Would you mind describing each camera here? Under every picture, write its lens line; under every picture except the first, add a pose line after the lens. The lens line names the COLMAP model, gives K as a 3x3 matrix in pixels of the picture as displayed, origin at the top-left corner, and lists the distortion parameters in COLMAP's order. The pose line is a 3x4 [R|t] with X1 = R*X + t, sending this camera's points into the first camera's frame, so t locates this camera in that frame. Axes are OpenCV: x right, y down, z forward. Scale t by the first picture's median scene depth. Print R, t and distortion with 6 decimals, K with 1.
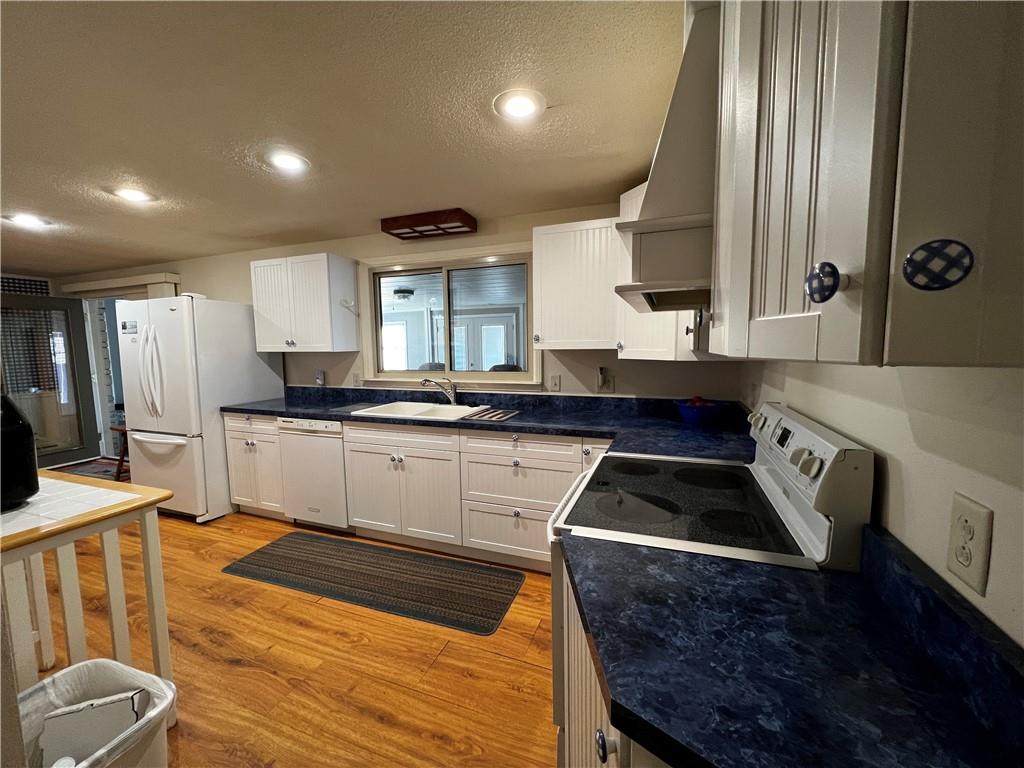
lens RADIAL K [[409.4, 0, 515.9], [0, 409.4, 384.0], [0, 0, 1]] dist [-0.002858, 0.000116]
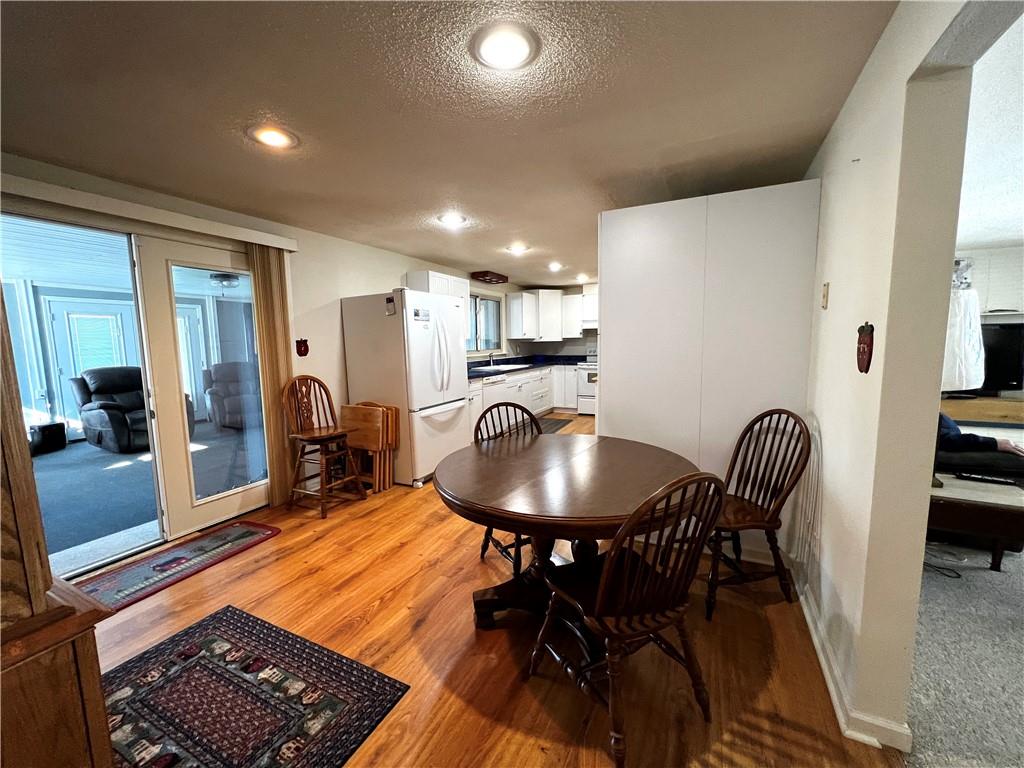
lens RADIAL K [[409.4, 0, 507.4], [0, 409.4, 384.3], [0, 0, 1]] dist [-0.002858, 0.000116]
pose [[0.103306, -0.097599, 0.989850, -2.446654], [0.107853, 0.990406, 0.086398, -0.027651], [-0.988785, 0.097833, 0.112841, 0.793480]]
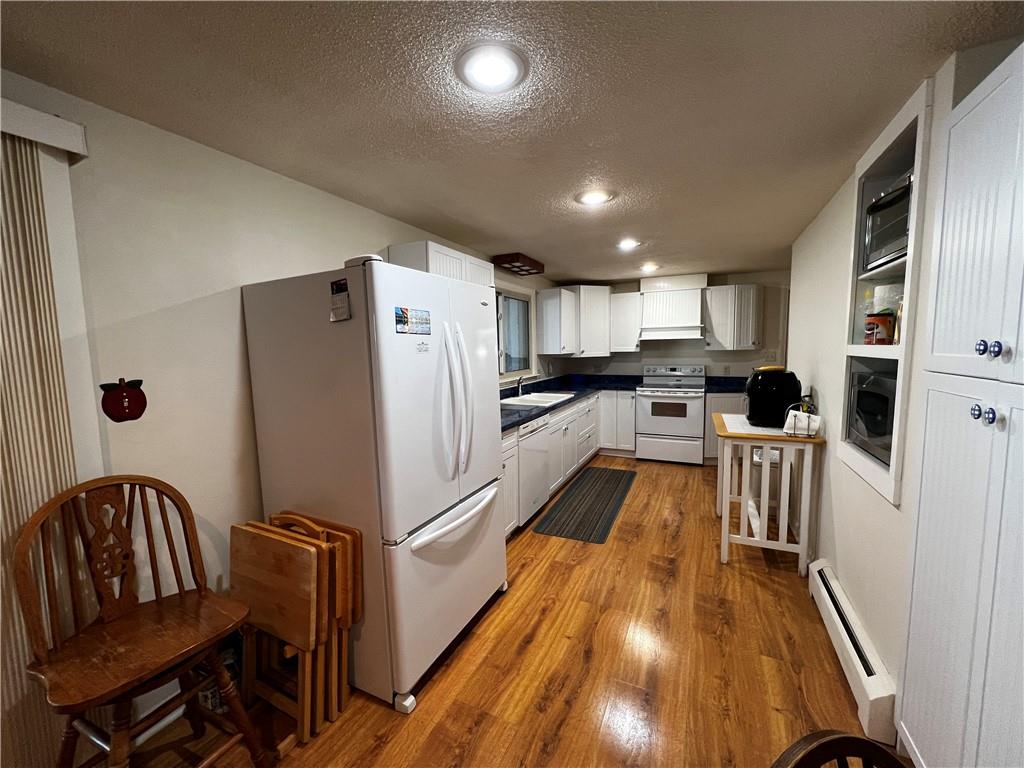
lens RADIAL K [[409.4, 0, 513.1], [0, 409.4, 383.7], [0, 0, 1]] dist [-0.002858, 0.000116]
pose [[0.083030, -0.082138, 0.993156, -1.717245], [0.110918, 0.991167, 0.072701, -0.103477], [-0.990355, 0.104122, 0.091407, 1.010194]]
